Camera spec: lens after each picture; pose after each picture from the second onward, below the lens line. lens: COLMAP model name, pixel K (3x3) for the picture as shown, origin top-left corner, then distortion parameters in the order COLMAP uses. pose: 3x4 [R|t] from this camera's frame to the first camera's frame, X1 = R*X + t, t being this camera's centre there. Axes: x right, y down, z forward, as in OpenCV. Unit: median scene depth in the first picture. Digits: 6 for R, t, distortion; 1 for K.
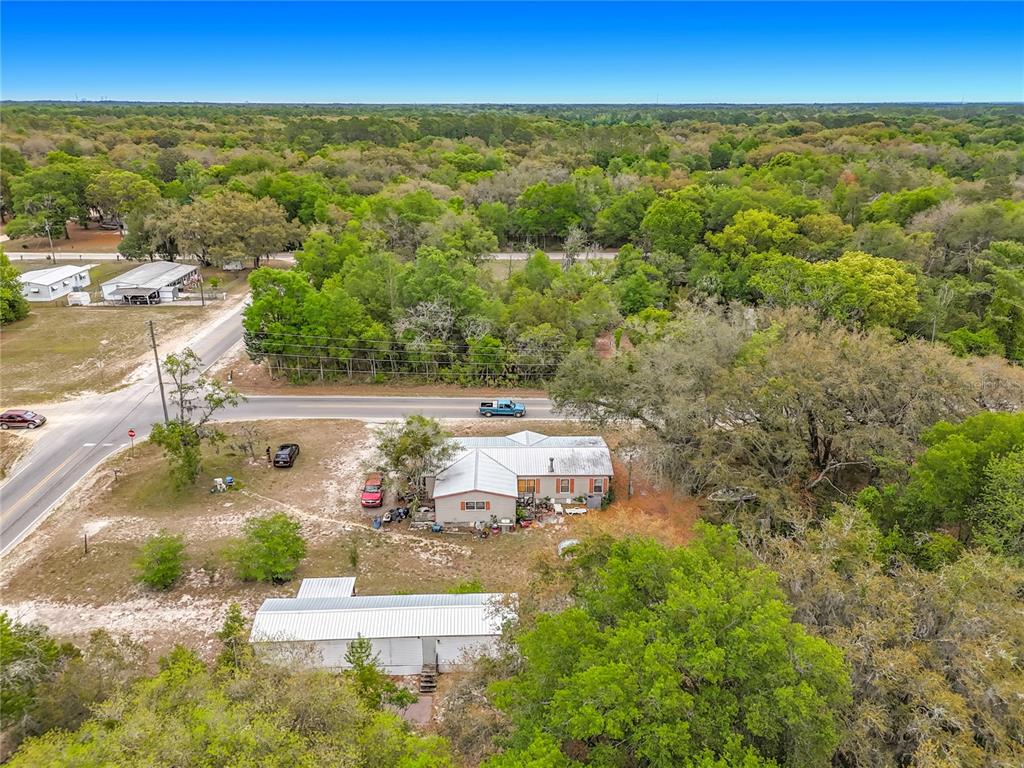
lens RADIAL K [[792.8, 0, 527.1], [0, 792.8, 350.0], [0, 0, 1]] dist [0.046546, -0.008041]
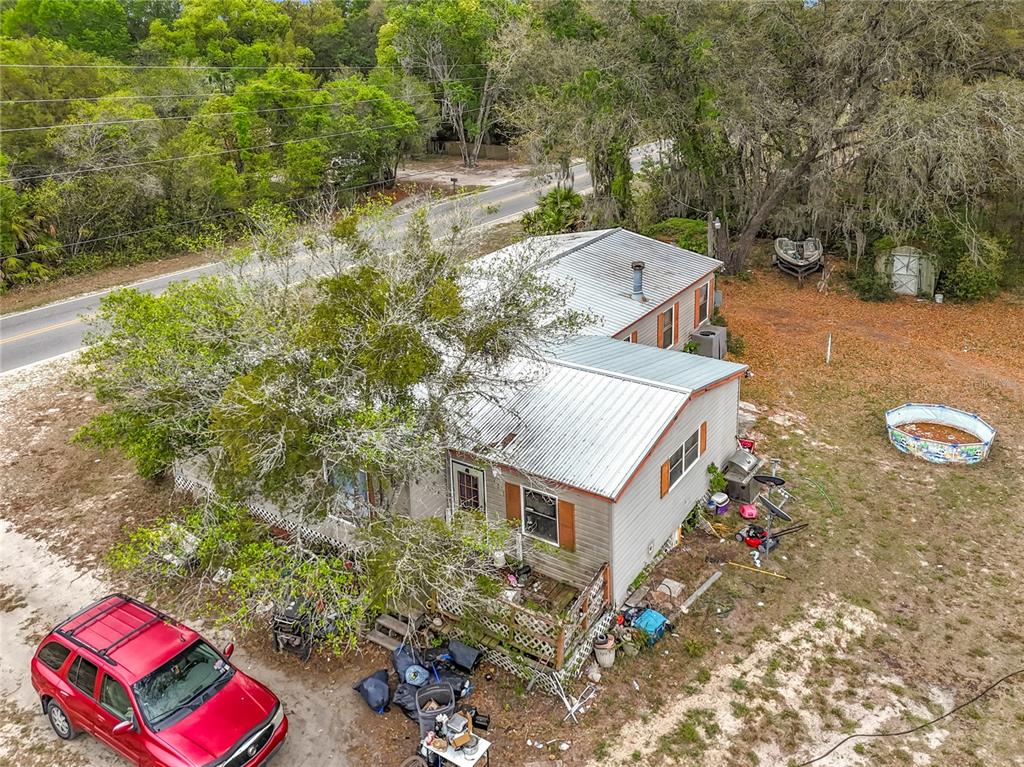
lens RADIAL K [[792.8, 0, 527.1], [0, 792.8, 349.5], [0, 0, 1]] dist [0.046546, -0.008041]
pose [[0.572033, -0.327361, 0.752073, -0.258688], [0.290061, 0.938393, 0.187839, 0.096728], [-0.767231, 0.110696, 0.631746, 0.832636]]
